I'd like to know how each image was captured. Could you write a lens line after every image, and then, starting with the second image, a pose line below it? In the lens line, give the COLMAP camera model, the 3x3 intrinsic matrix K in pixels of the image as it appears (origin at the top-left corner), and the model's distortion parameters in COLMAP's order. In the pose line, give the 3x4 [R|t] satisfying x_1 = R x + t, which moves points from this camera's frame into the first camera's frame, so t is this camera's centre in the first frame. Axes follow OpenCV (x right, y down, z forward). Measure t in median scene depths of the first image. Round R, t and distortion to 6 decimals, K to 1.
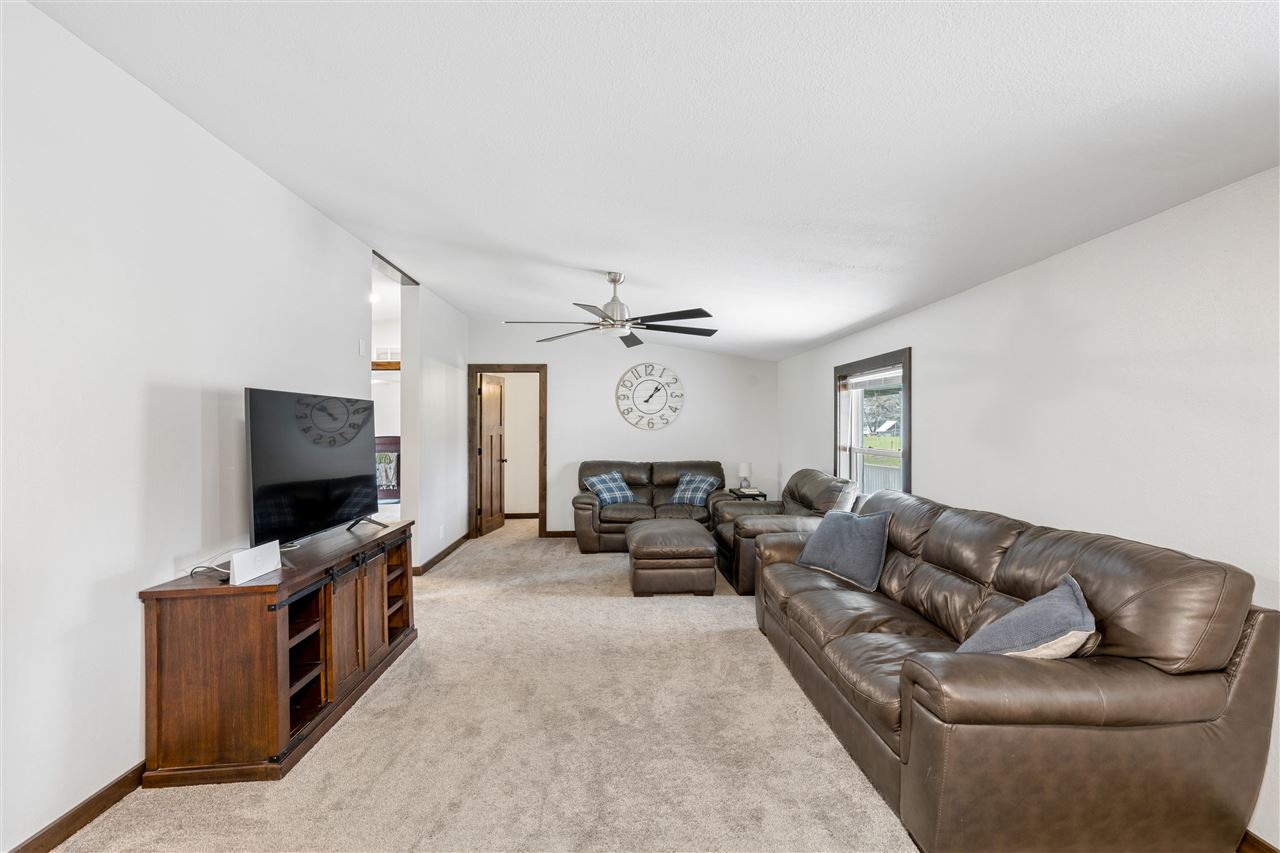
lens RADIAL K [[577.4, 0, 643.9], [0, 577.4, 429.6], [0, 0, 1]] dist [0.004575, 0.001301]
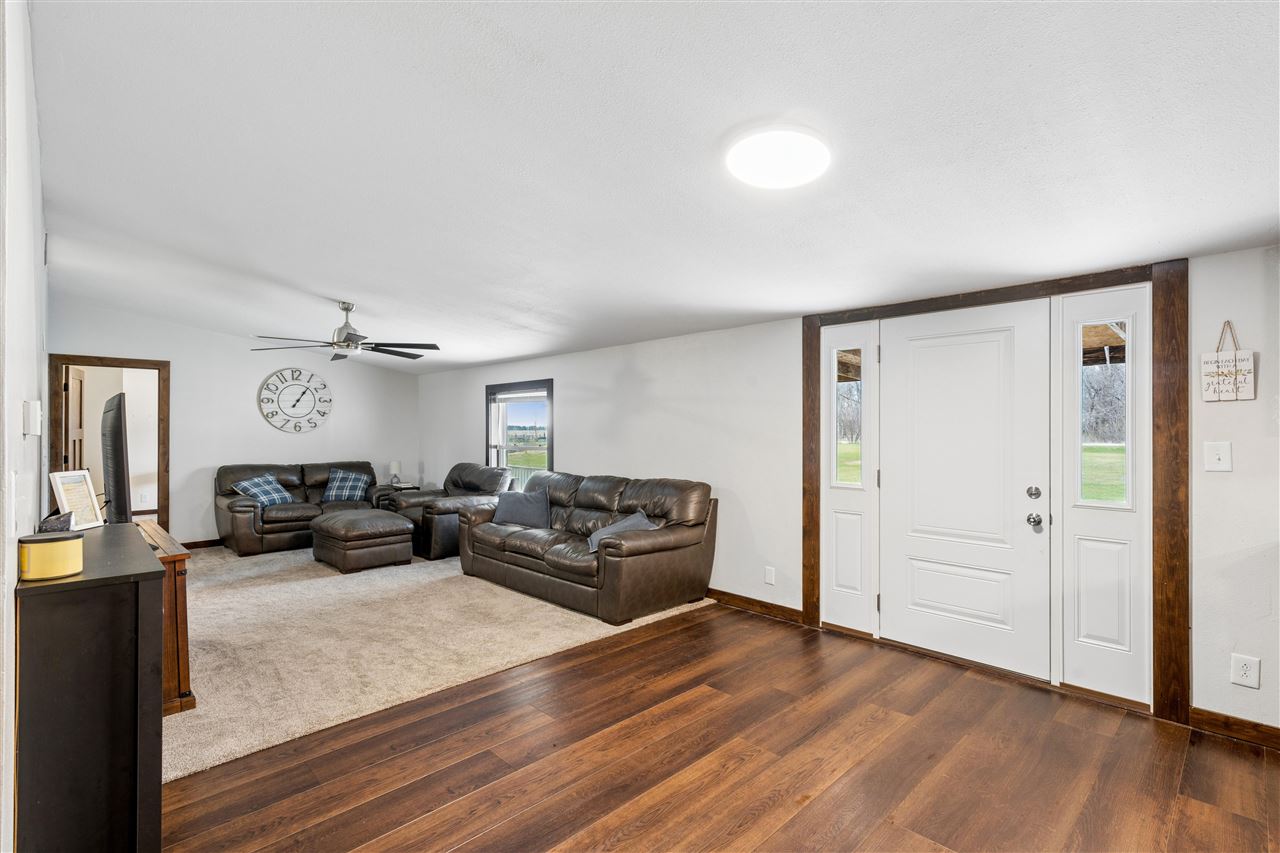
lens RADIAL K [[577.4, 0, 644.2], [0, 577.4, 430.7], [0, 0, 1]] dist [0.004575, 0.001301]
pose [[0.740861, 0.001299, 0.671657, -0.388661], [0.003044, 0.999981, -0.005292, 0.005871], [-0.671652, 0.005965, 0.740843, -0.307256]]
